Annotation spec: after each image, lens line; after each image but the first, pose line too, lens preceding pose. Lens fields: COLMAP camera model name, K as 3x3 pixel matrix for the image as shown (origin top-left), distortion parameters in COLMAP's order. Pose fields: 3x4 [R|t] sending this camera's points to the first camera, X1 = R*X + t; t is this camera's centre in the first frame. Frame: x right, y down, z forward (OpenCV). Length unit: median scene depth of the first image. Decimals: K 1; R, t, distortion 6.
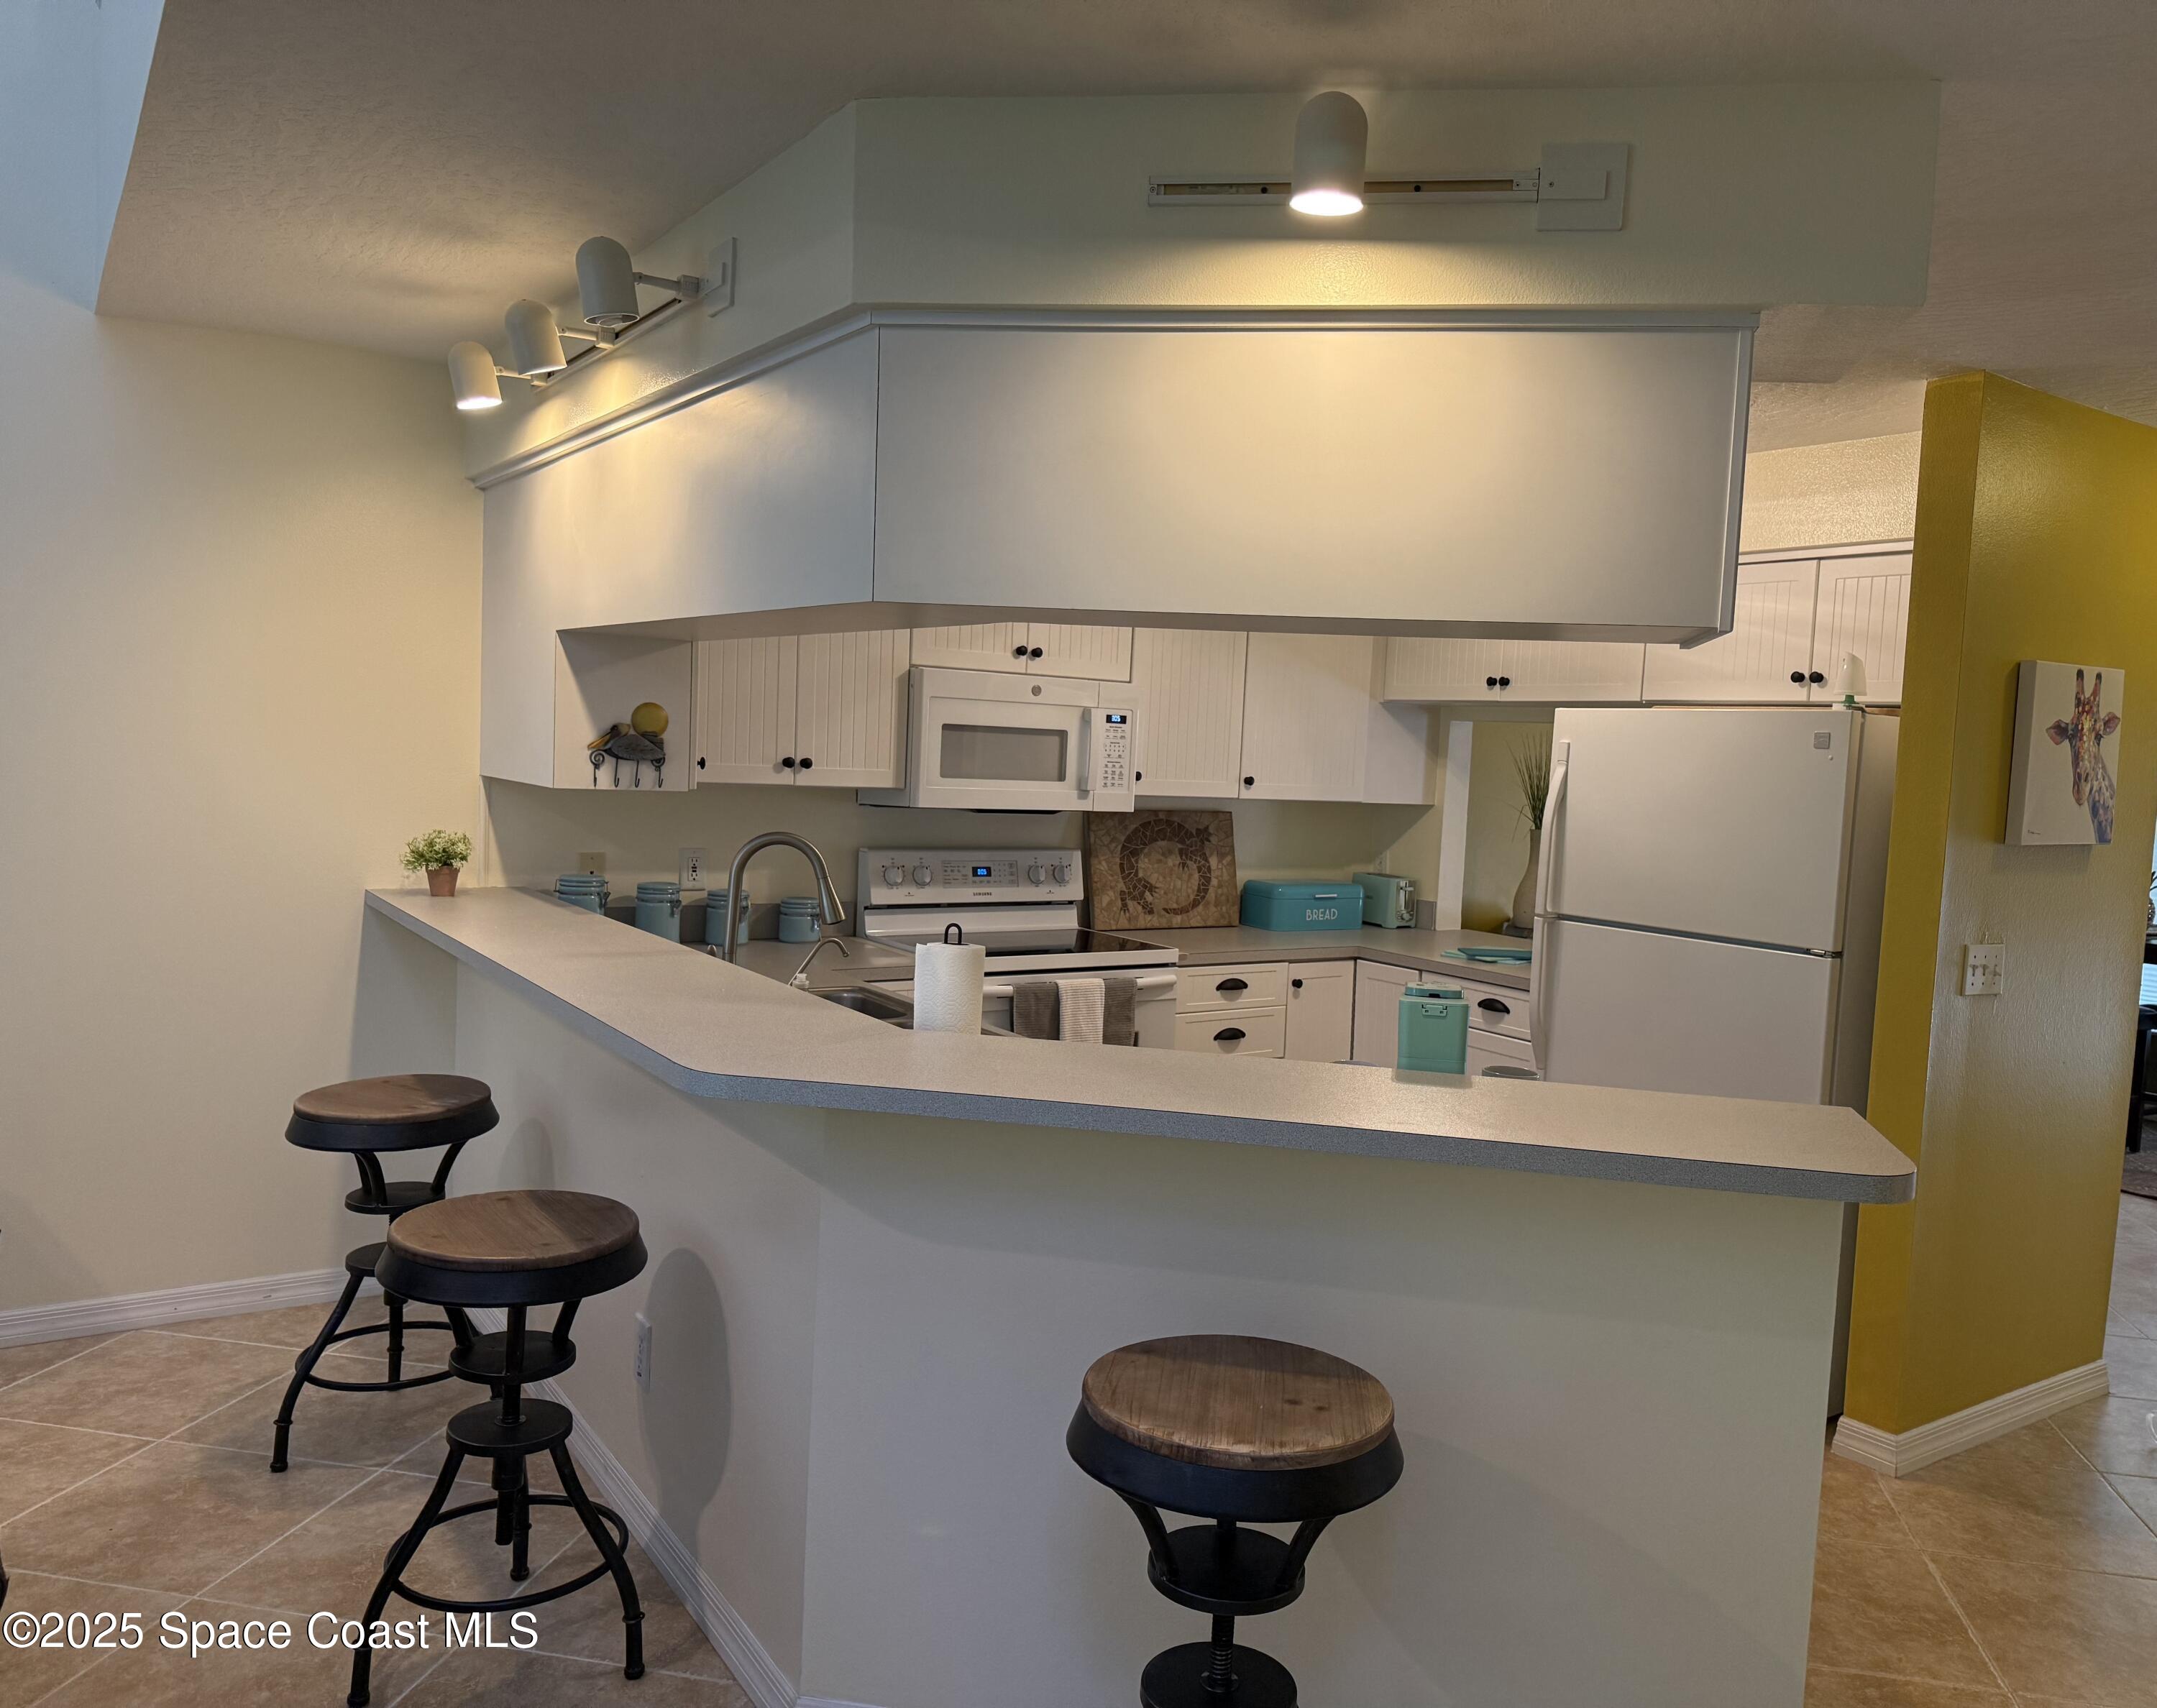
lens RADIAL K [[1603.3, 0, 1122.9], [0, 1603.3, 861.6], [0, 0, 1]] dist [0.005385, 0.000351]
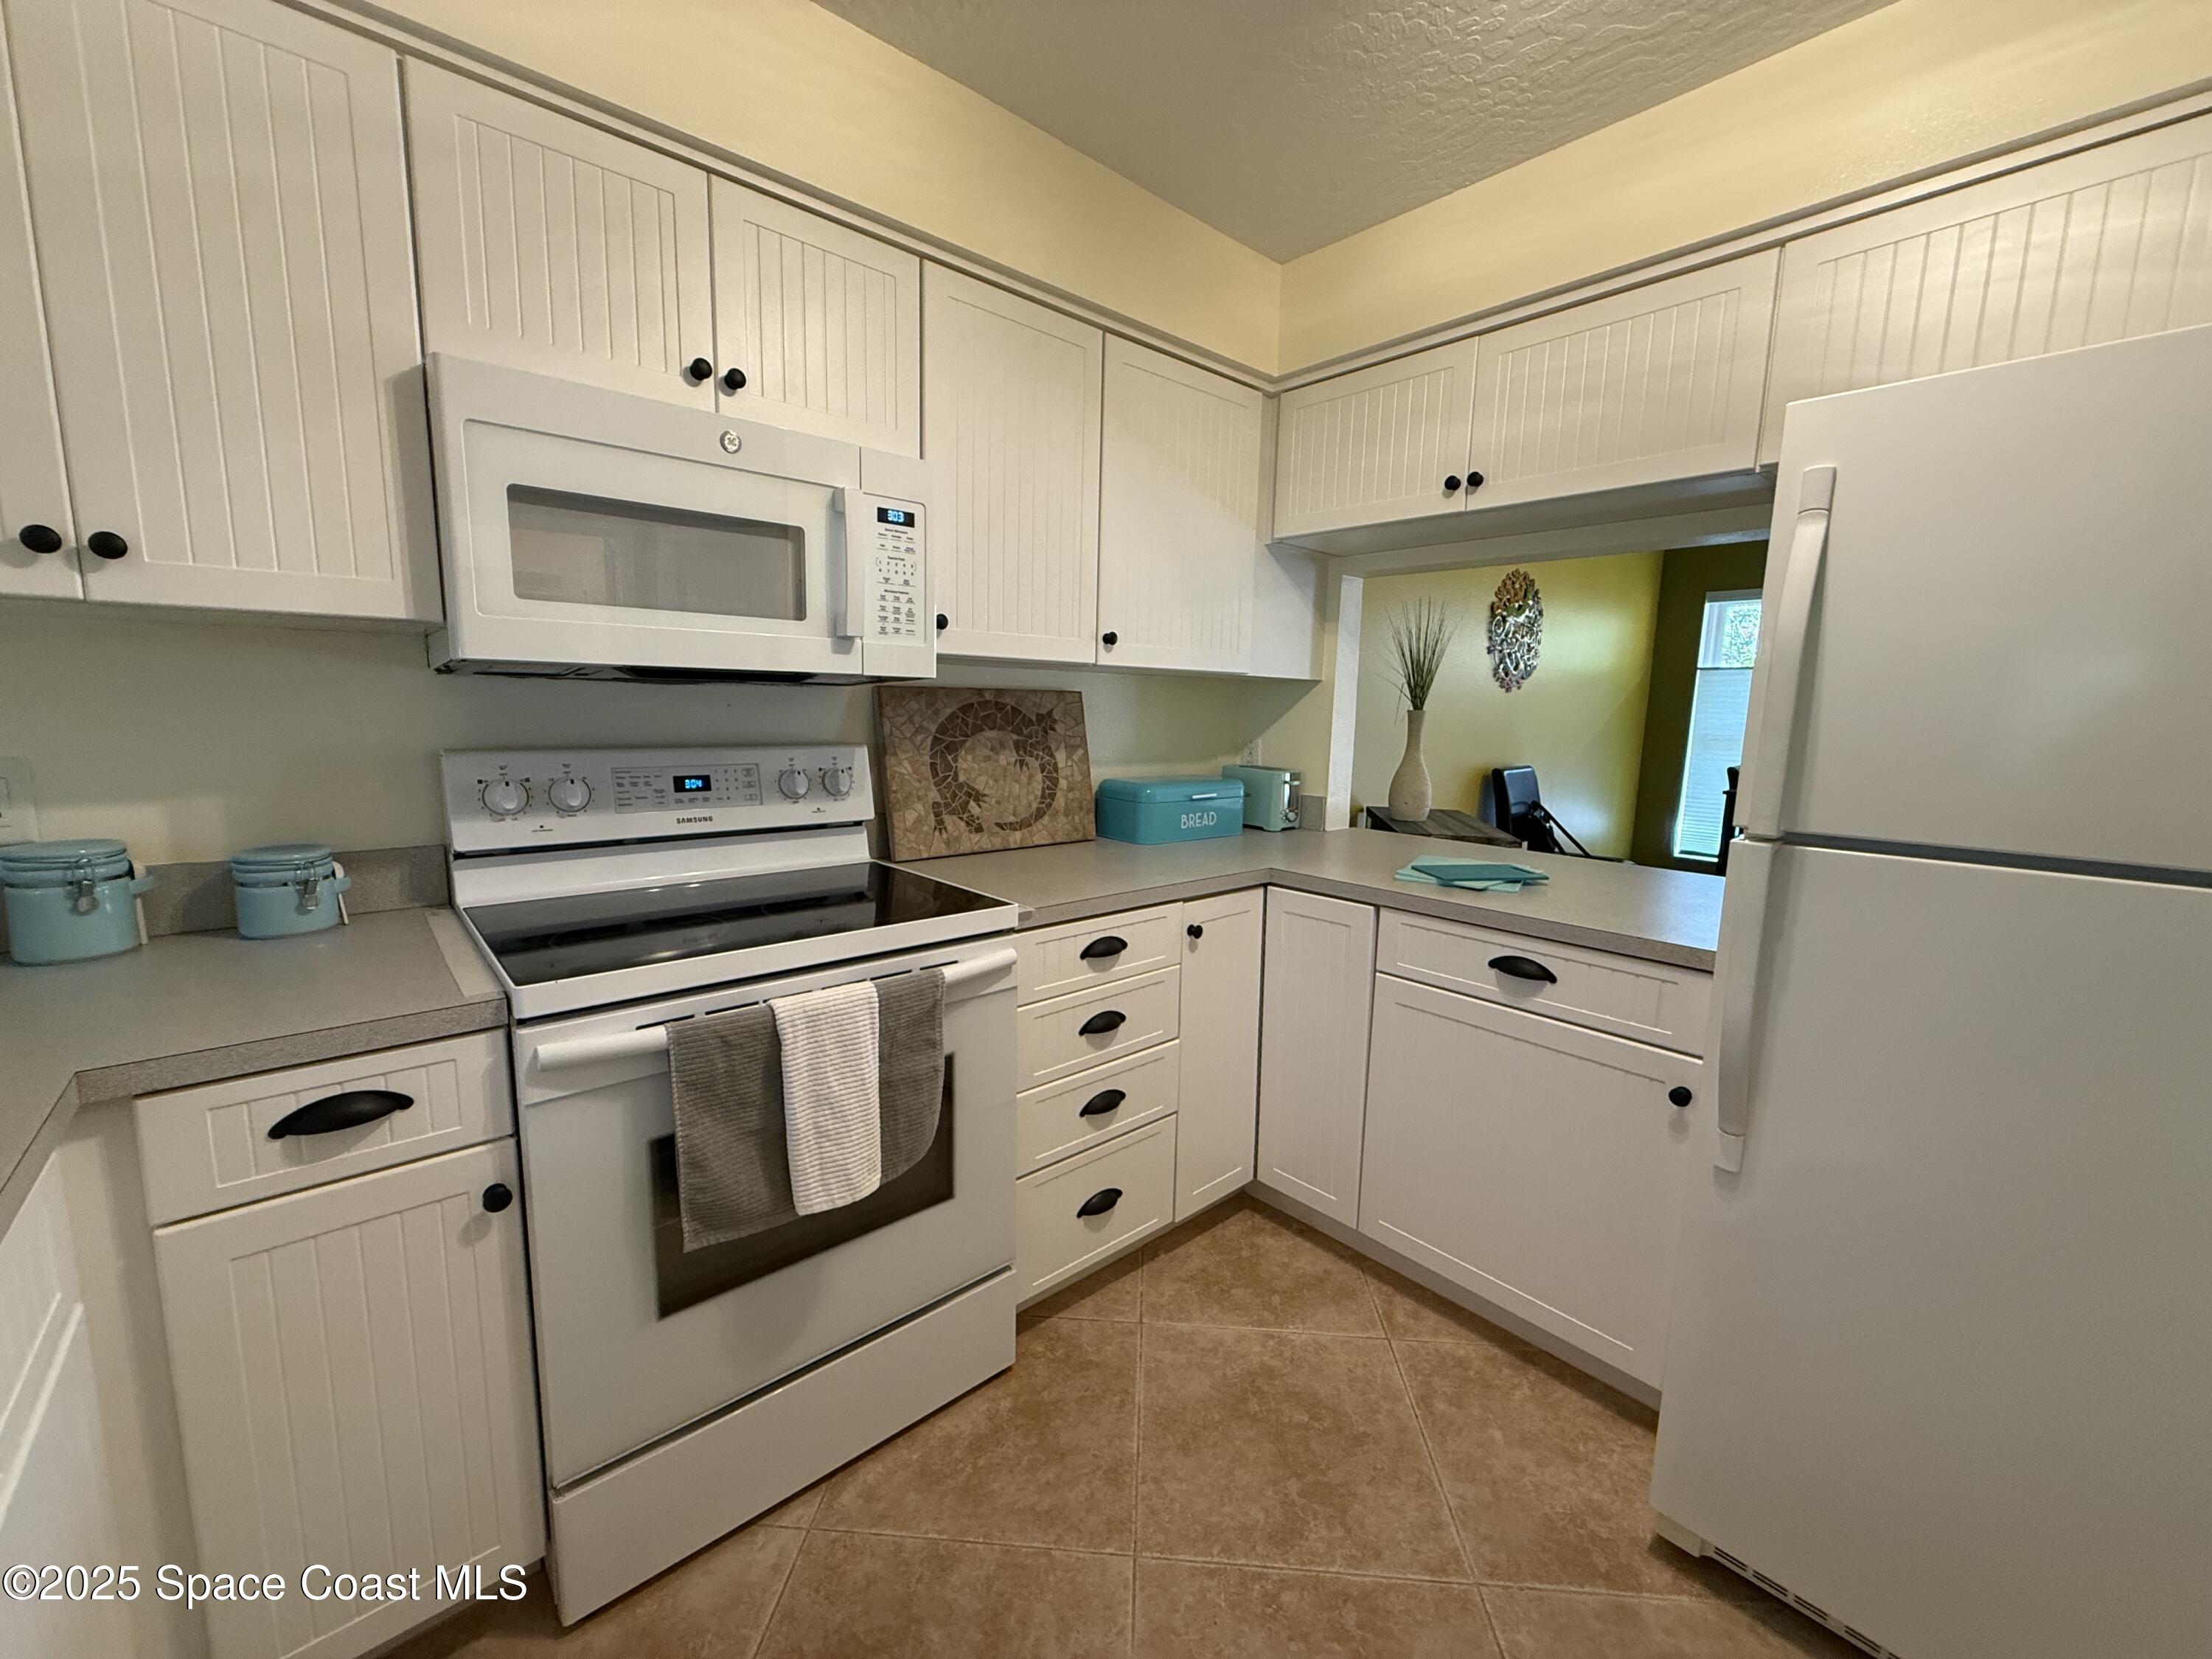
lens RADIAL K [[877.1, 0, 1091.3], [0, 877.1, 831.1], [0, 0, 1]] dist [-0.000927, 0.000056]
pose [[0.992898, -0.042488, 0.111123, 0.025346], [0.033964, 0.996413, 0.077506, 0.003512], [-0.114017, -0.073181, 0.990780, 0.638193]]
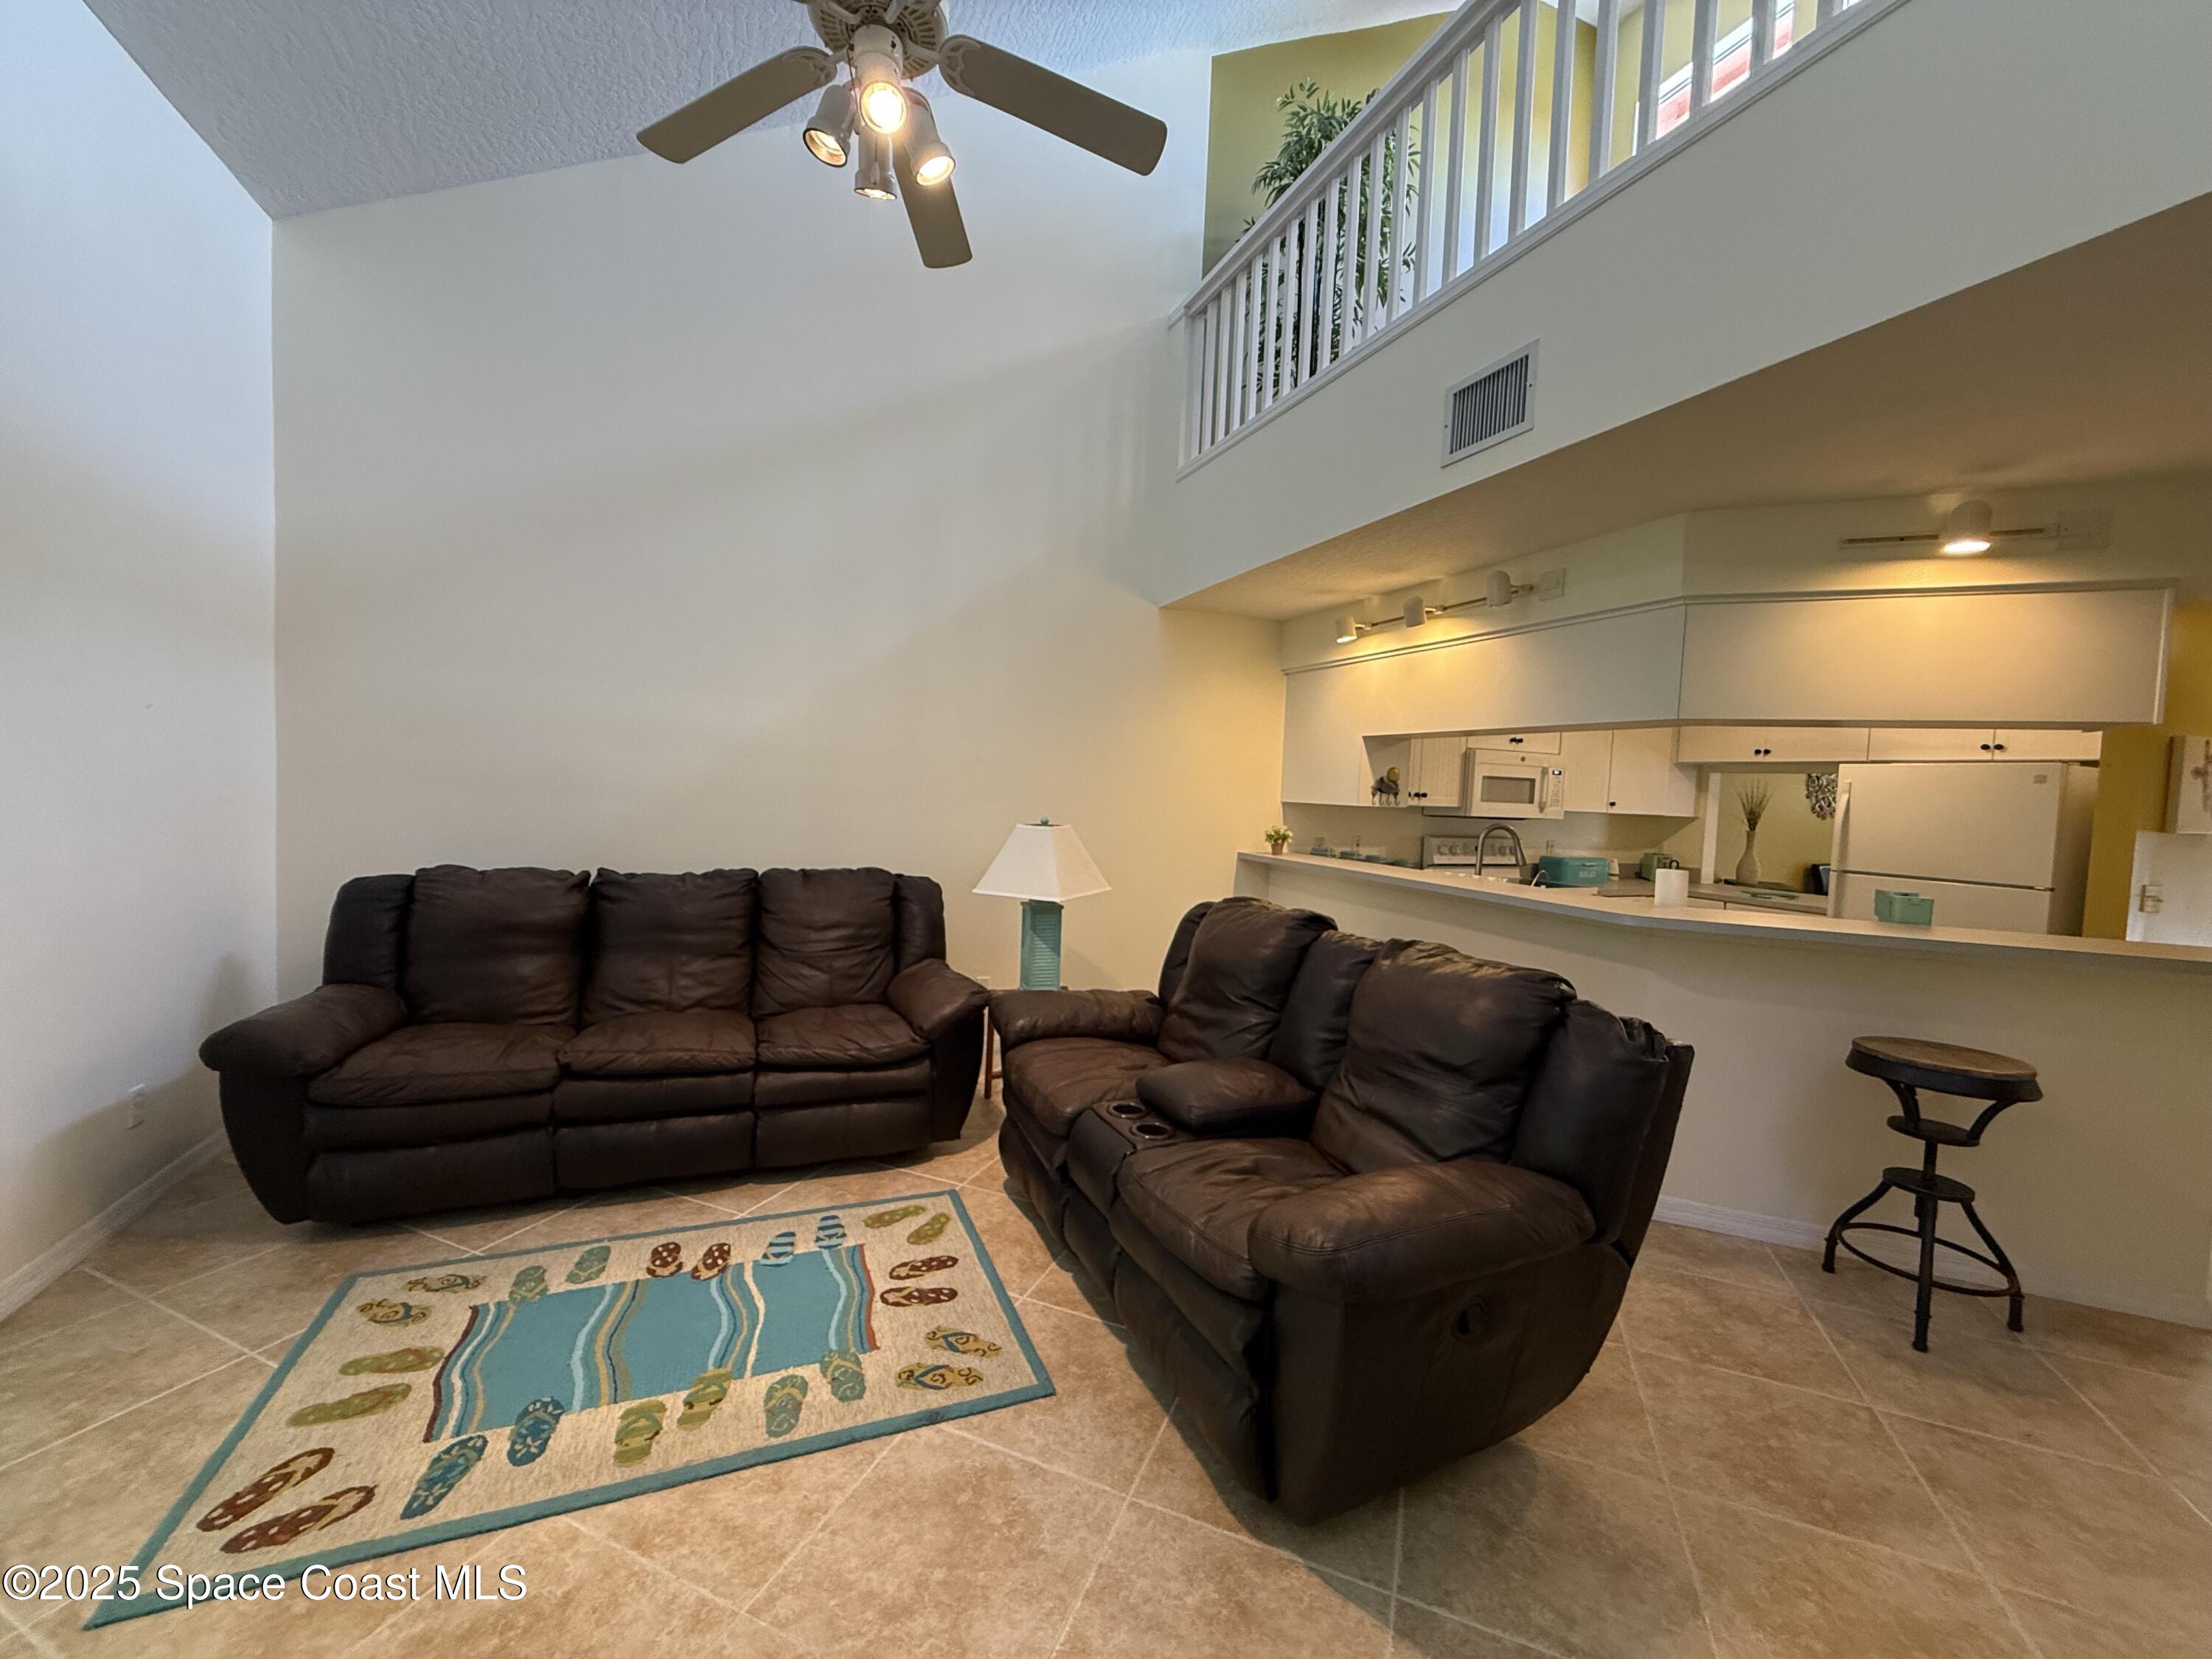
lens RADIAL K [[877.1, 0, 1091.3], [0, 877.1, 831.1], [0, 0, 1]] dist [-0.000927, 0.000056]
pose [[0.975860, 0.002780, -0.218378, -0.323853], [-0.009134, 0.999564, -0.028092, 0.019867], [0.218204, 0.029409, 0.975460, -0.197752]]
